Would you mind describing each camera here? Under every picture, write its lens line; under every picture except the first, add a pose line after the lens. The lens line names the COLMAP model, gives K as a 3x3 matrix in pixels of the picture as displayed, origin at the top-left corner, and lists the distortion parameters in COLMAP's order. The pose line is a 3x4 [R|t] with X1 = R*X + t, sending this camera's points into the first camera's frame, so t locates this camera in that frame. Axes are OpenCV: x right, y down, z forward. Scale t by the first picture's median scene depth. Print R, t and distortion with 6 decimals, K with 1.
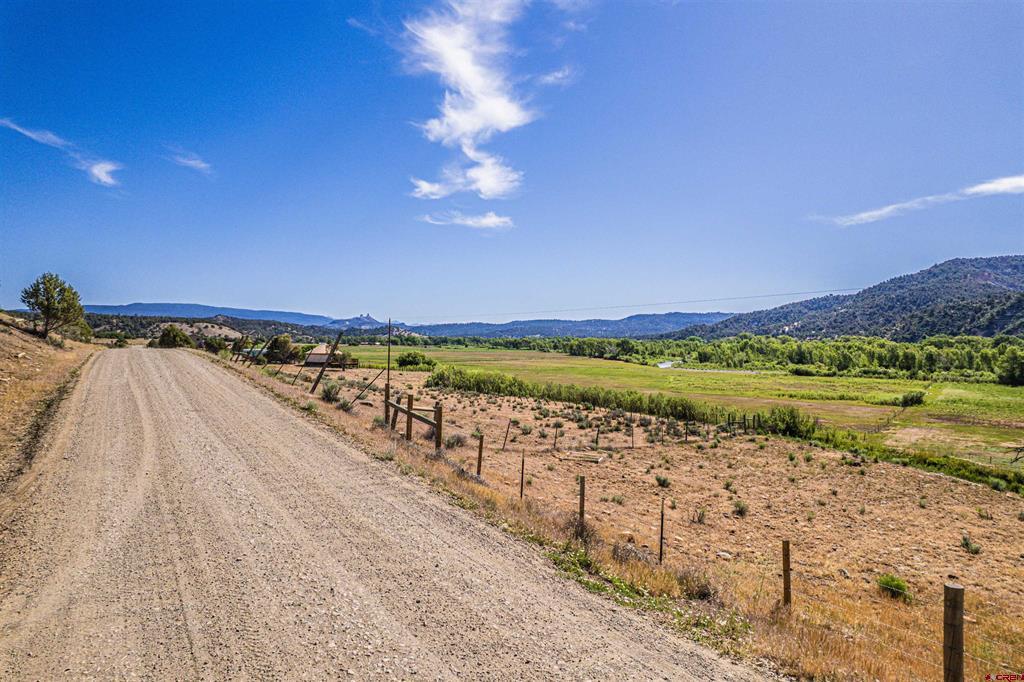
lens RADIAL K [[661.5, 0, 511.6], [0, 661.5, 339.3], [0, 0, 1]] dist [-0.066232, 0.065186]
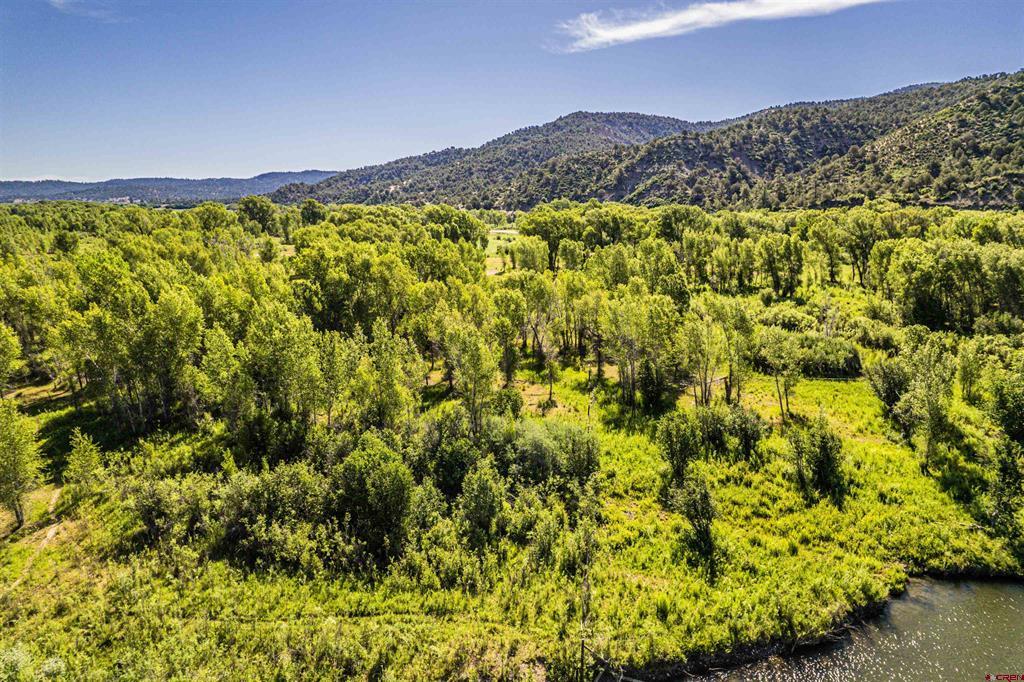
lens RADIAL K [[661.5, 0, 512.3], [0, 661.5, 342.0], [0, 0, 1]] dist [-0.066232, 0.065186]
pose [[0.875116, -0.104701, 0.472452, 0.169866], [0.002408, 0.977243, 0.212107, -0.004129], [-0.483908, -0.184481, 0.855453, 0.254500]]
